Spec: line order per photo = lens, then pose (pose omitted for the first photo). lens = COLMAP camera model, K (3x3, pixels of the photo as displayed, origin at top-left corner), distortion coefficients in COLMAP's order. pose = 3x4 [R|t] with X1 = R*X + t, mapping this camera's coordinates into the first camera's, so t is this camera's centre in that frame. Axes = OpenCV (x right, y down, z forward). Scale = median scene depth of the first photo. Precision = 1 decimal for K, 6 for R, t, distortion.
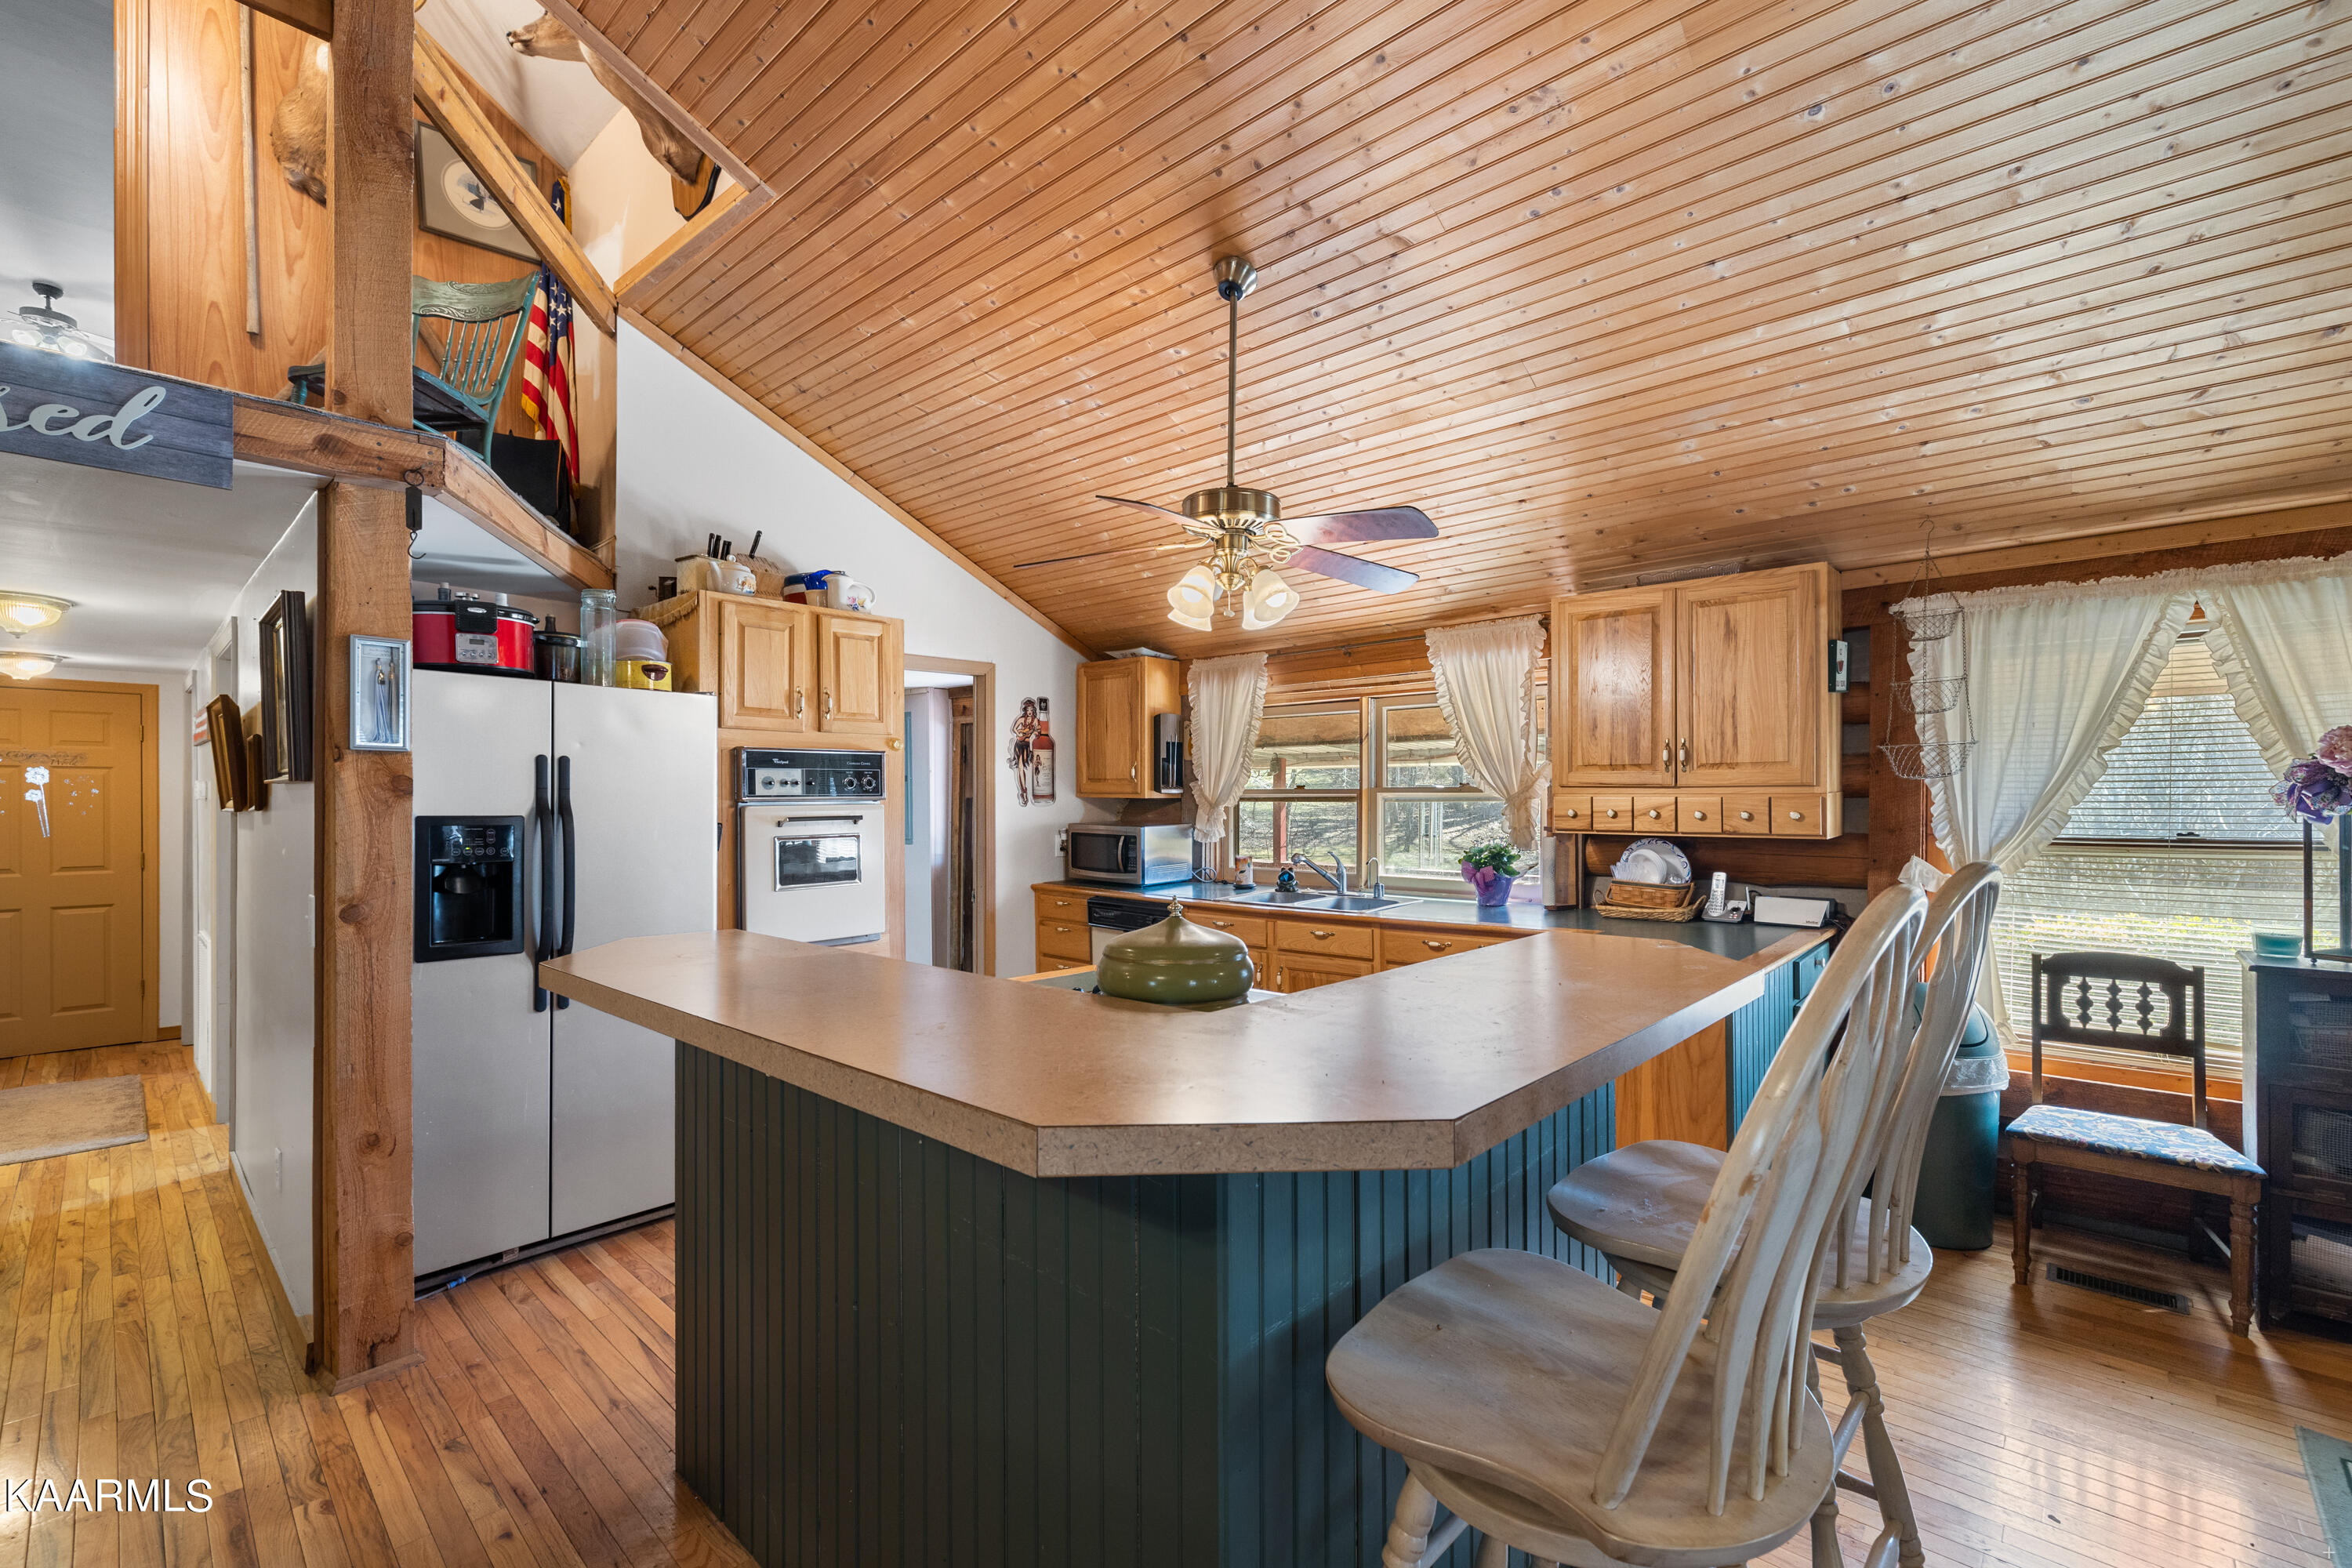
lens RADIAL K [[1004.8, 0, 1196.4], [0, 1004.8, 799.1], [0, 0, 1]] dist [-0.000514, 0.000174]
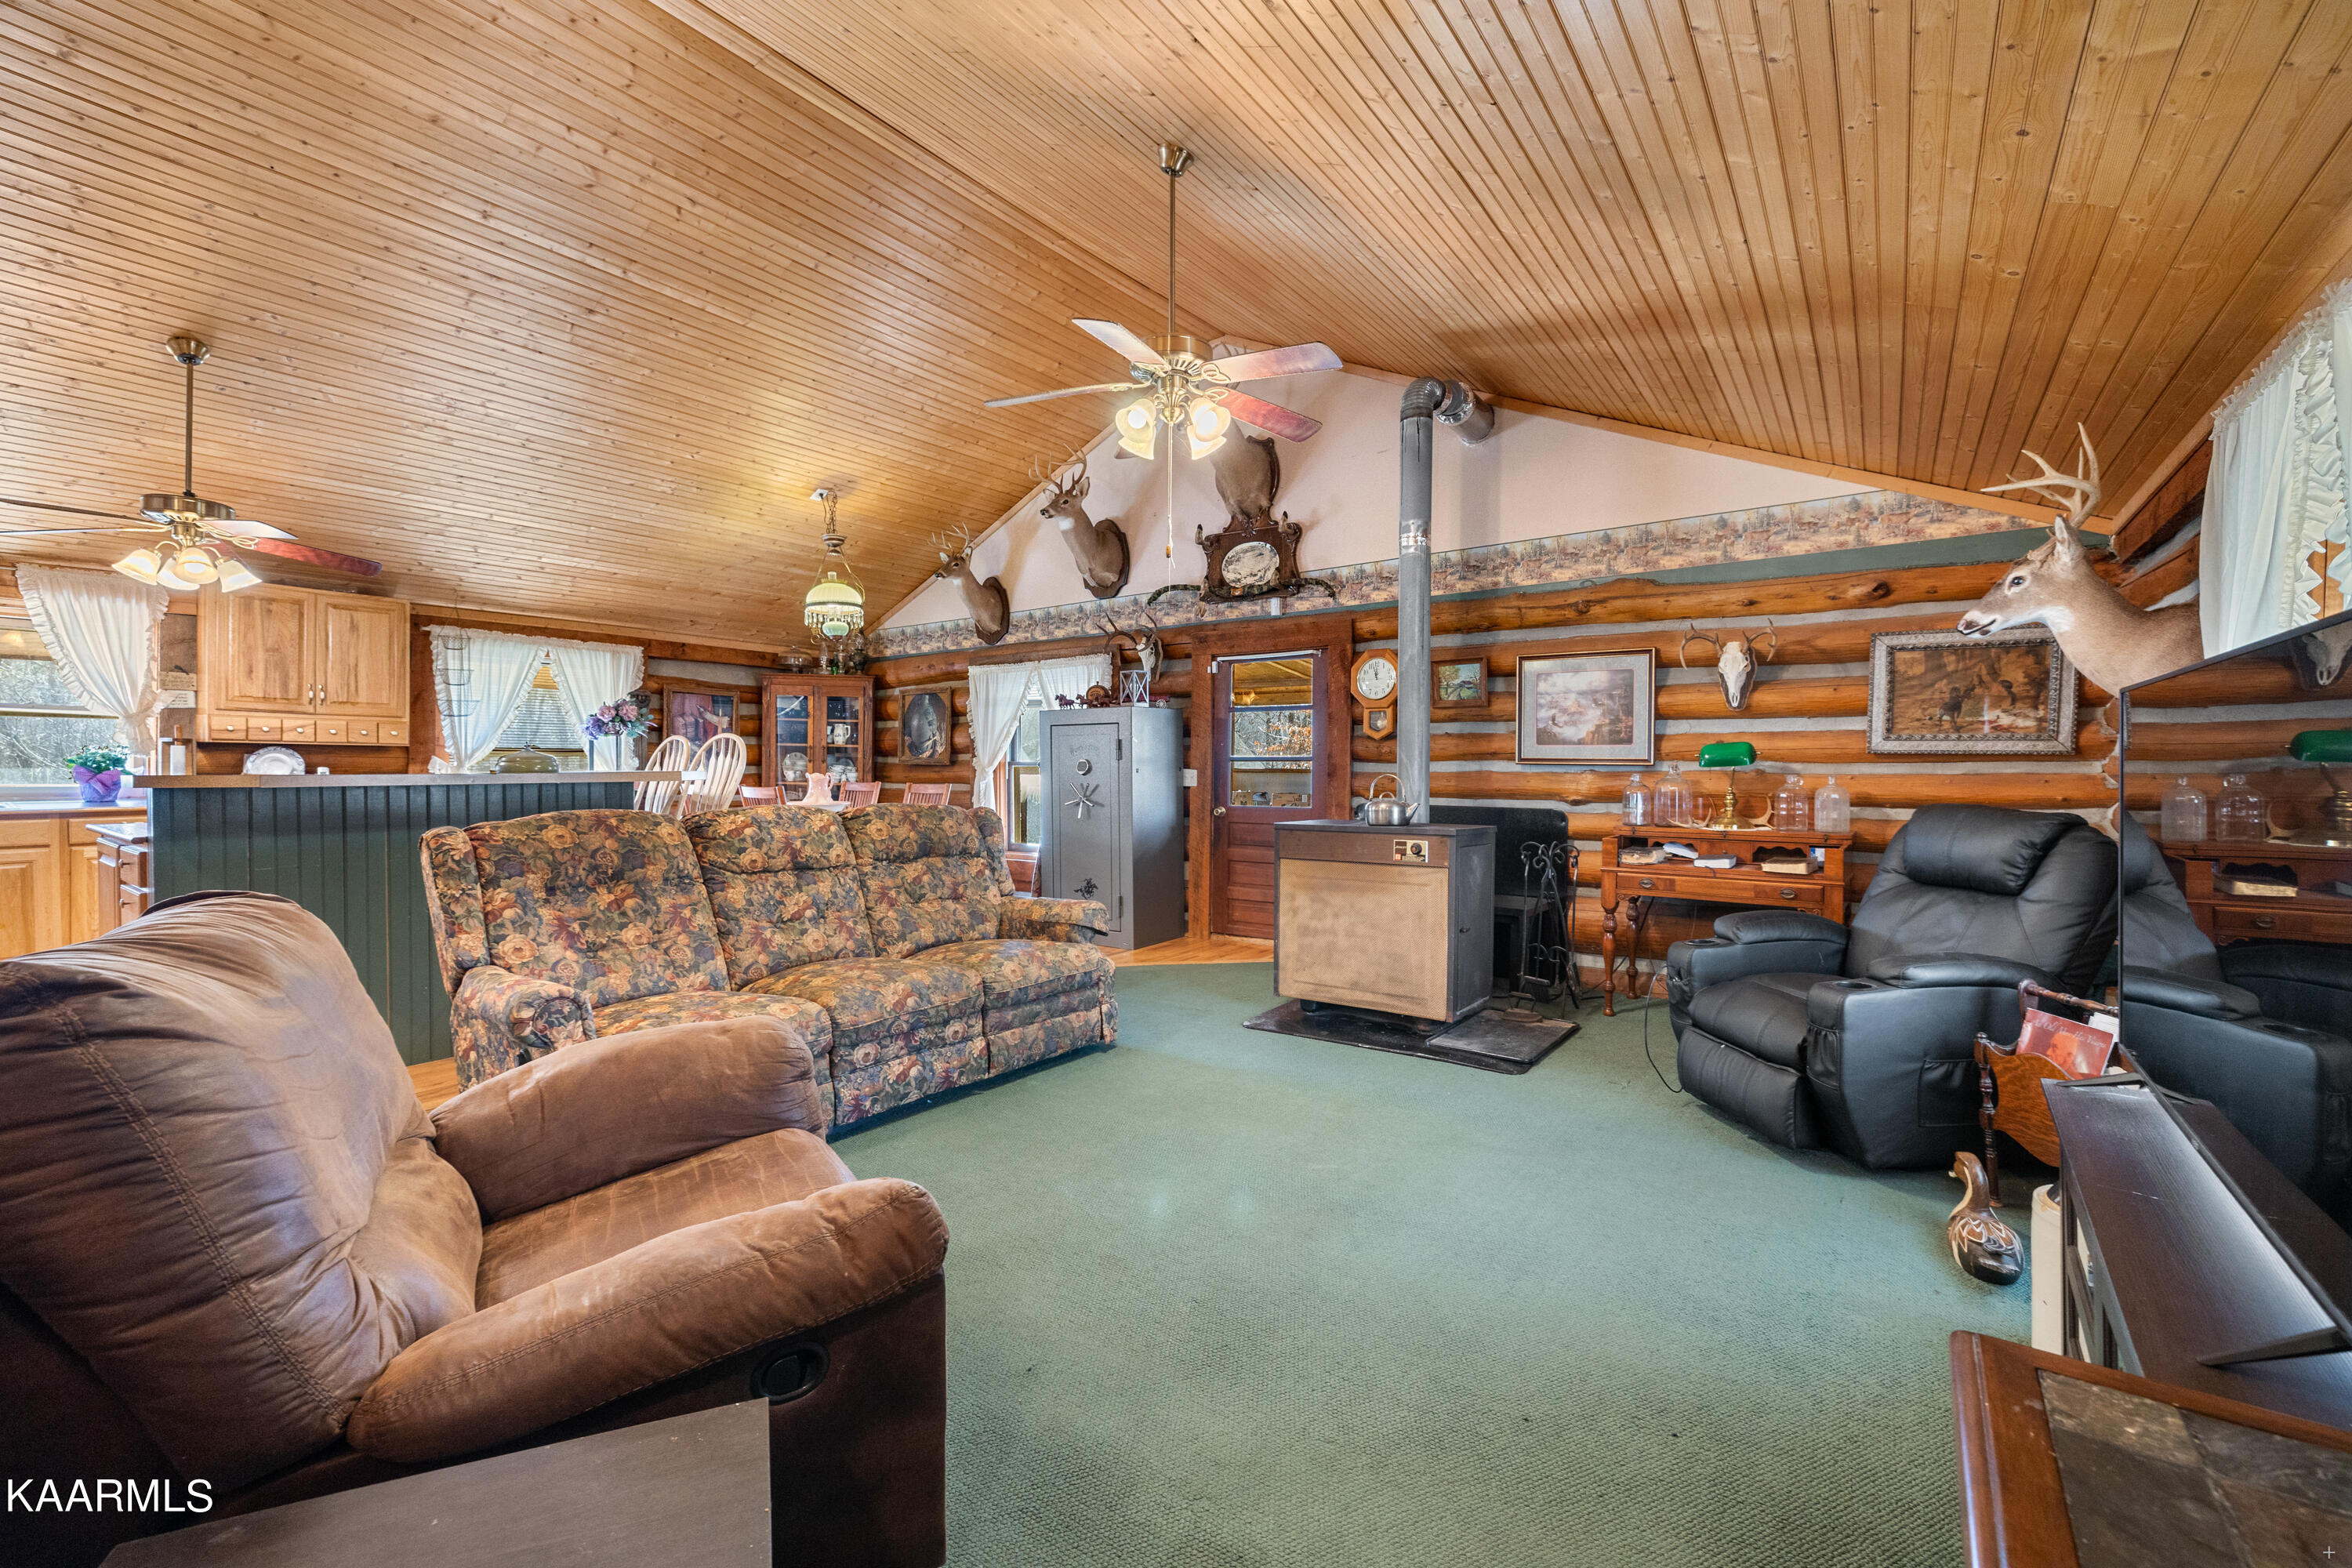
lens RADIAL K [[1004.8, 0, 1130.8], [0, 1004.8, 785.8], [0, 0, 1]] dist [-0.000514, 0.000174]
pose [[-0.057229, -0.019434, 0.998172, -1.534171], [-0.009675, 0.999774, 0.018911, 0.074547], [-0.998314, -0.008575, -0.057404, -0.291578]]
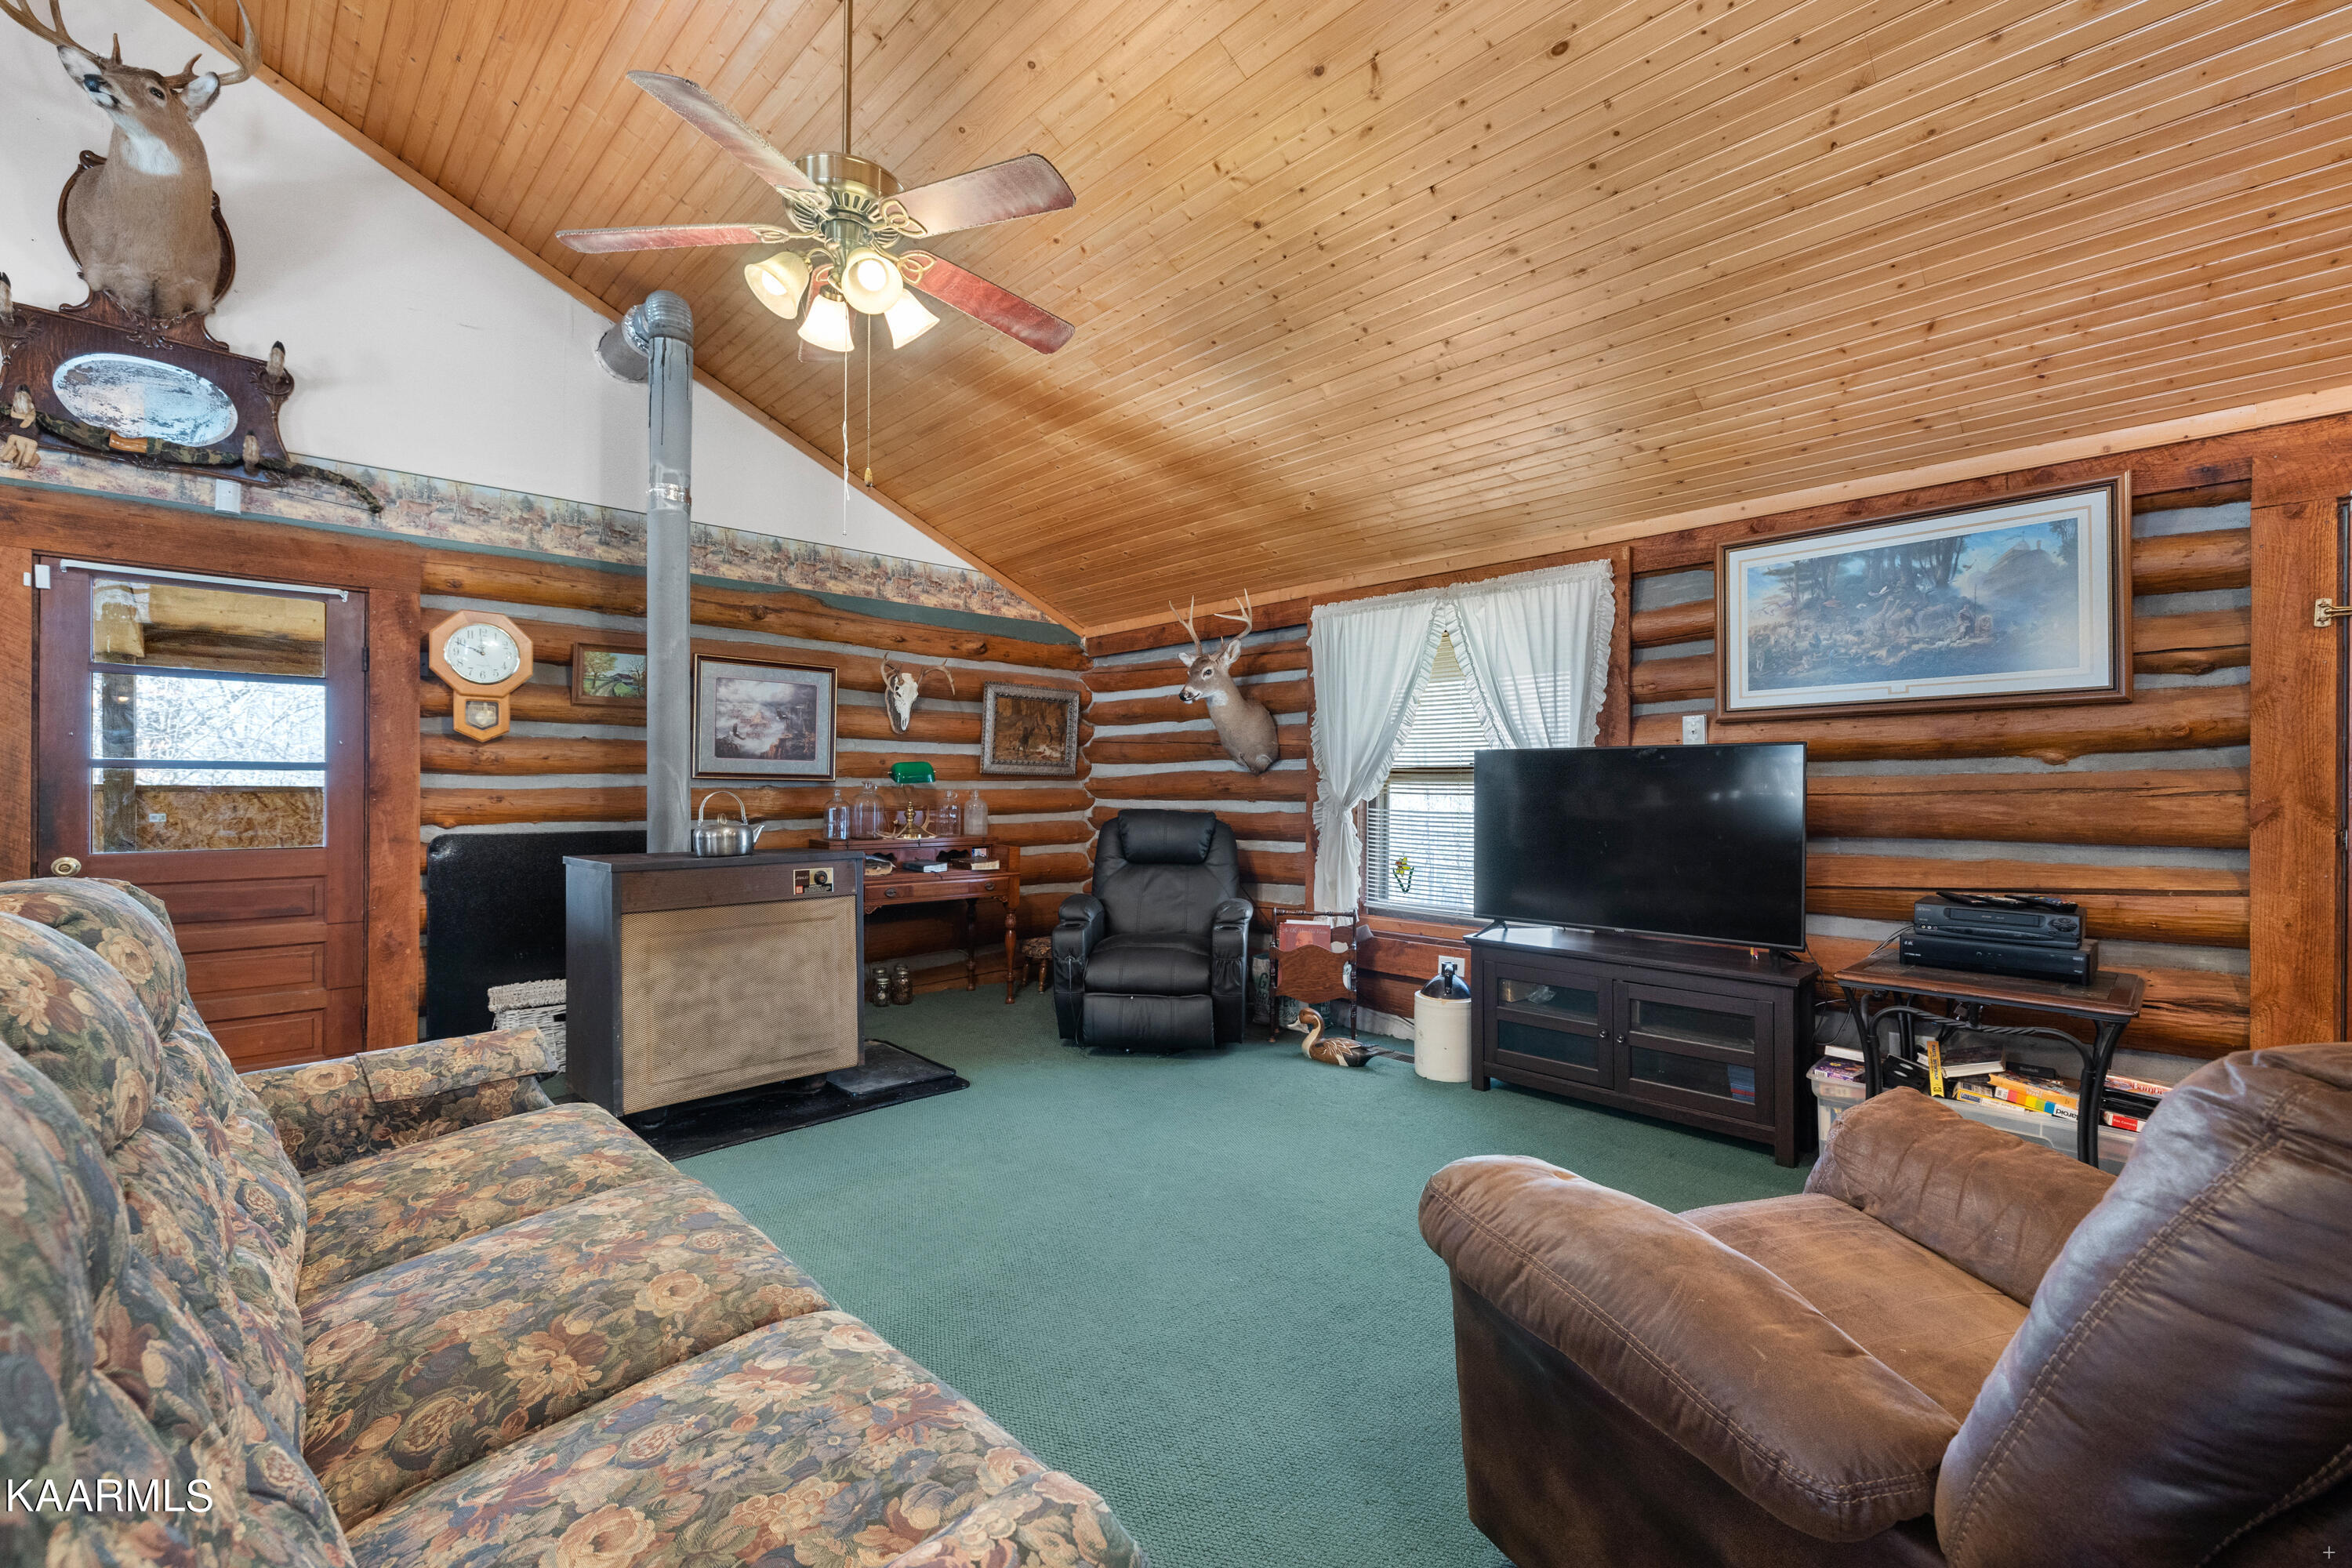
lens RADIAL K [[1004.8, 0, 1194.0], [0, 1004.8, 803.5], [0, 0, 1]] dist [-0.000514, 0.000174]
pose [[-0.997948, -0.007110, 0.063627, -0.684487], [-0.006667, 0.999952, 0.007162, 0.085065], [-0.063674, 0.006723, -0.997948, 0.395691]]
